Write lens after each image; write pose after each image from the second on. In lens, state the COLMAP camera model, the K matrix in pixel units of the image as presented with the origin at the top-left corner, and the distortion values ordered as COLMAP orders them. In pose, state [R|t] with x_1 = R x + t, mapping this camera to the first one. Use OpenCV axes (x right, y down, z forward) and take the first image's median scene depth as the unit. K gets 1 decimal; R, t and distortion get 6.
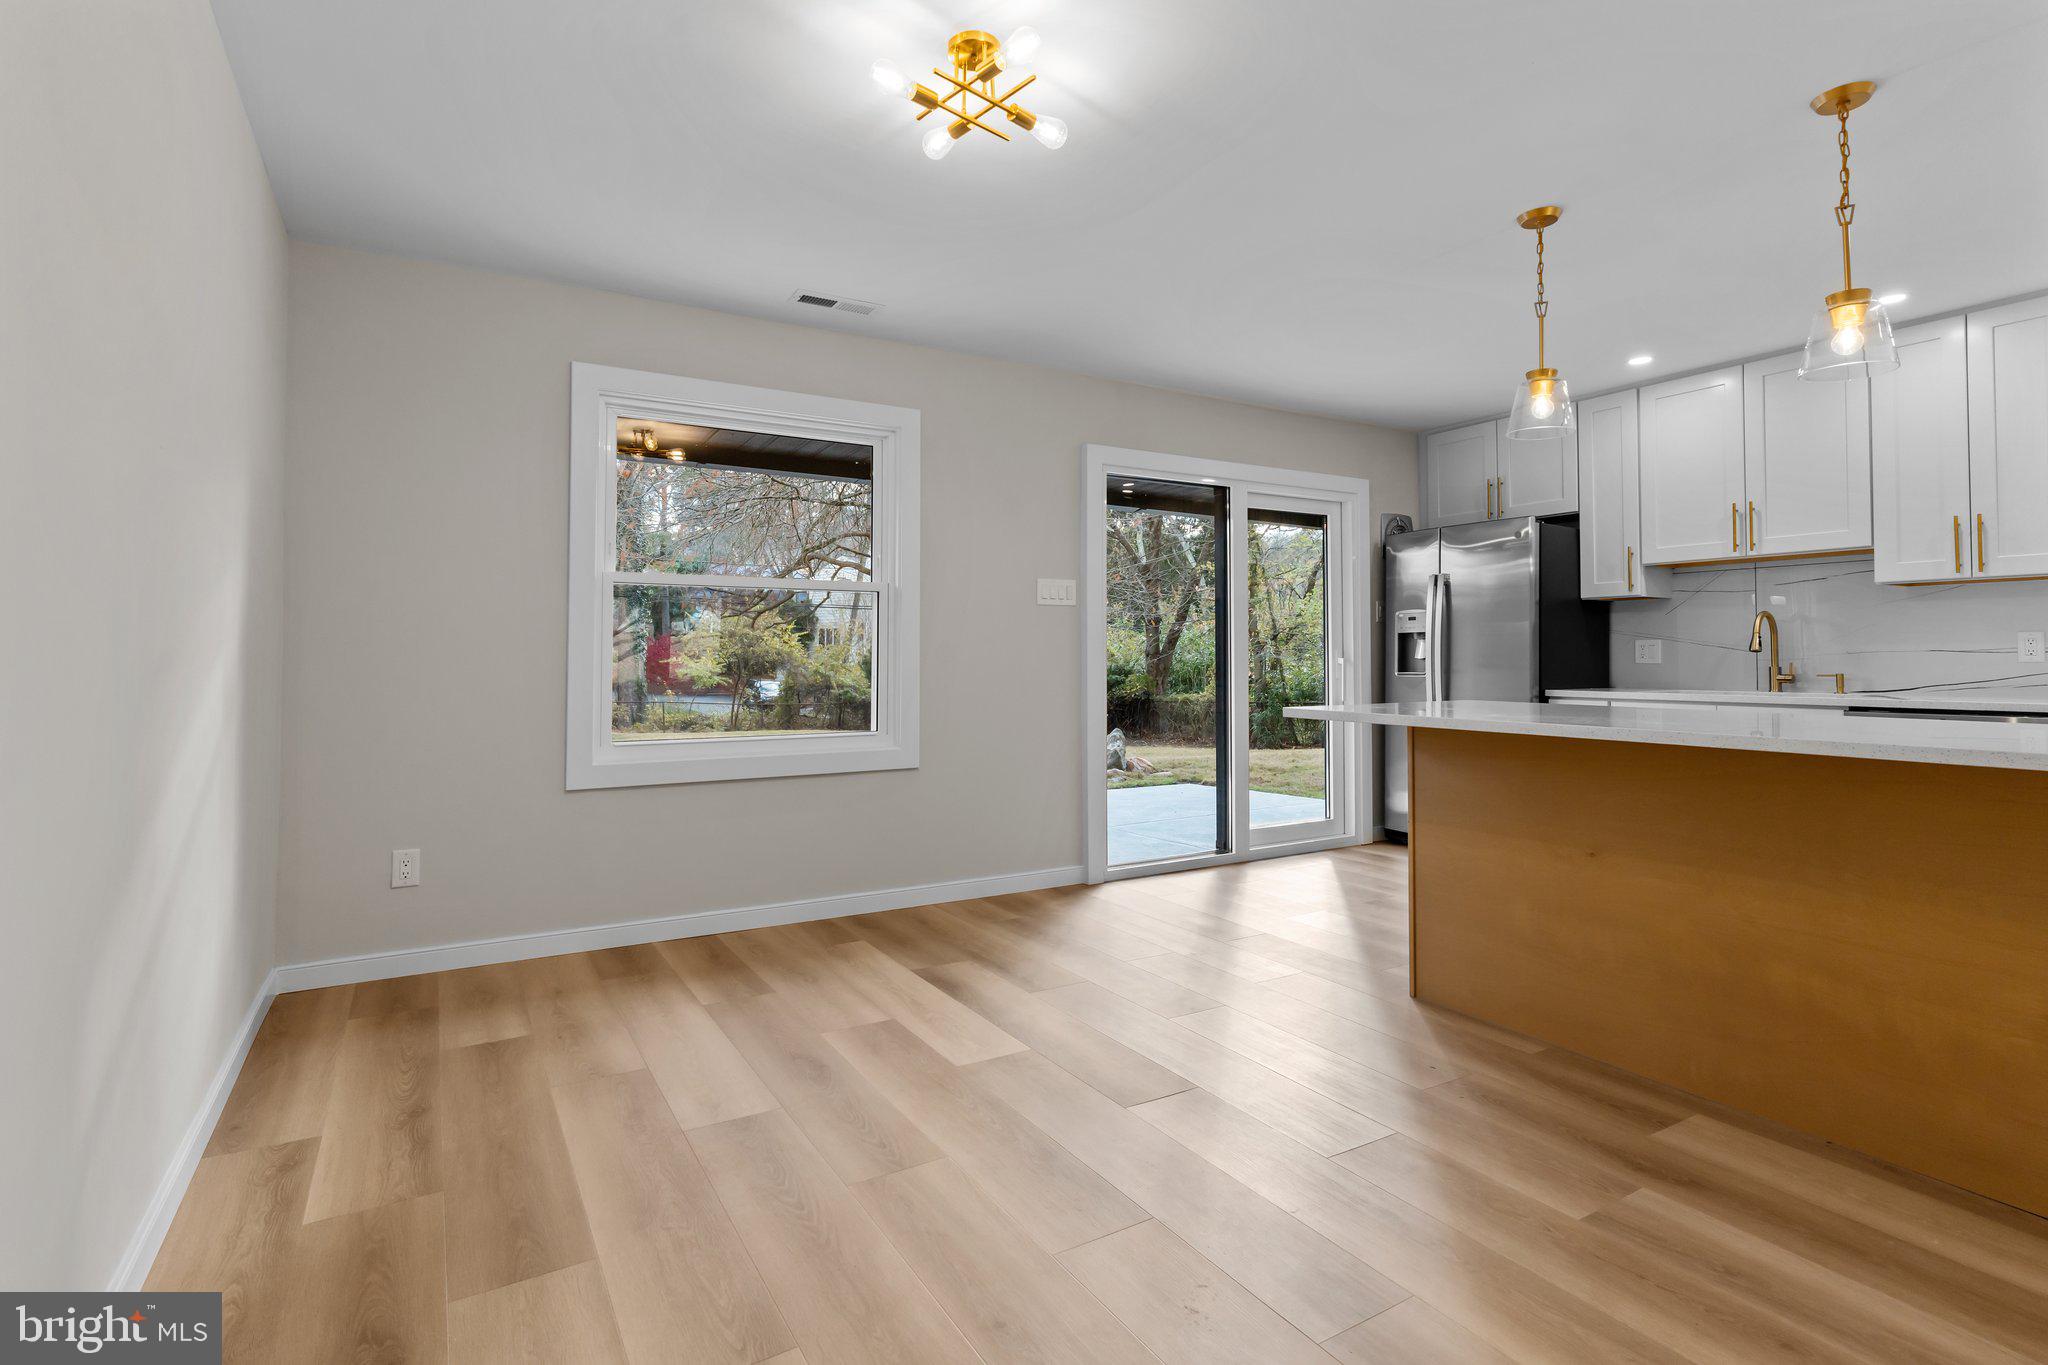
lens RADIAL K [[993.7, 0, 1019.4], [0, 993.7, 635.8], [0, 0, 1]] dist [-0.000234, 0.000265]
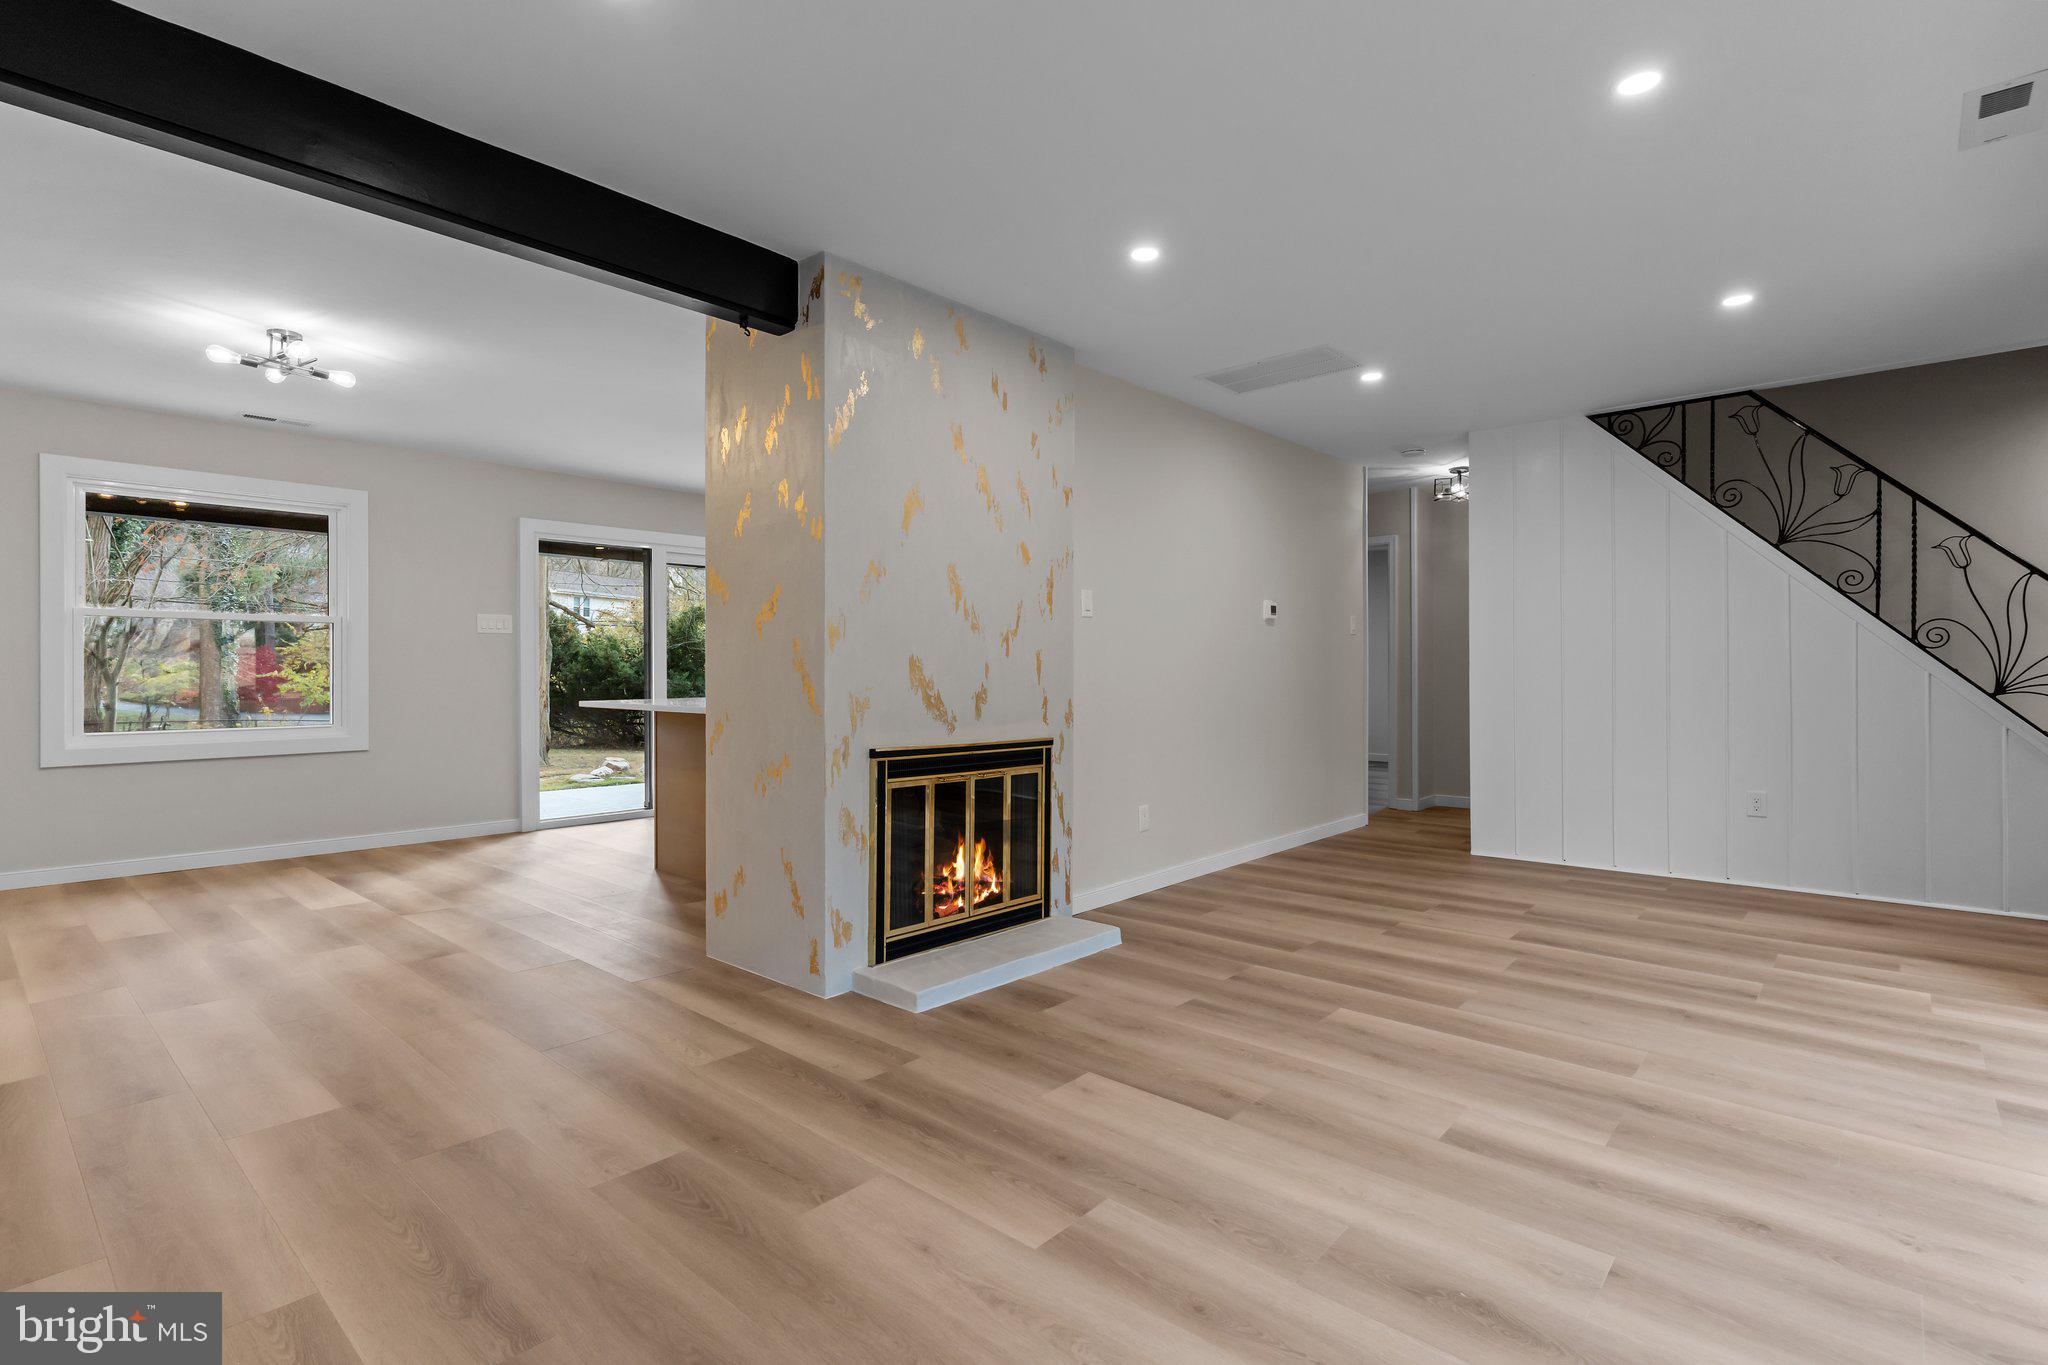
lens RADIAL K [[975.0, 0, 1022.8], [0, 975.0, 674.9], [0, 0, 1]] dist [0.000297, -0.001012]
pose [[0.952782, 0.002255, 0.303646, 0.359202], [-0.009455, 0.999708, 0.022246, -0.010625], [-0.303507, -0.024067, 0.952525, -0.577294]]
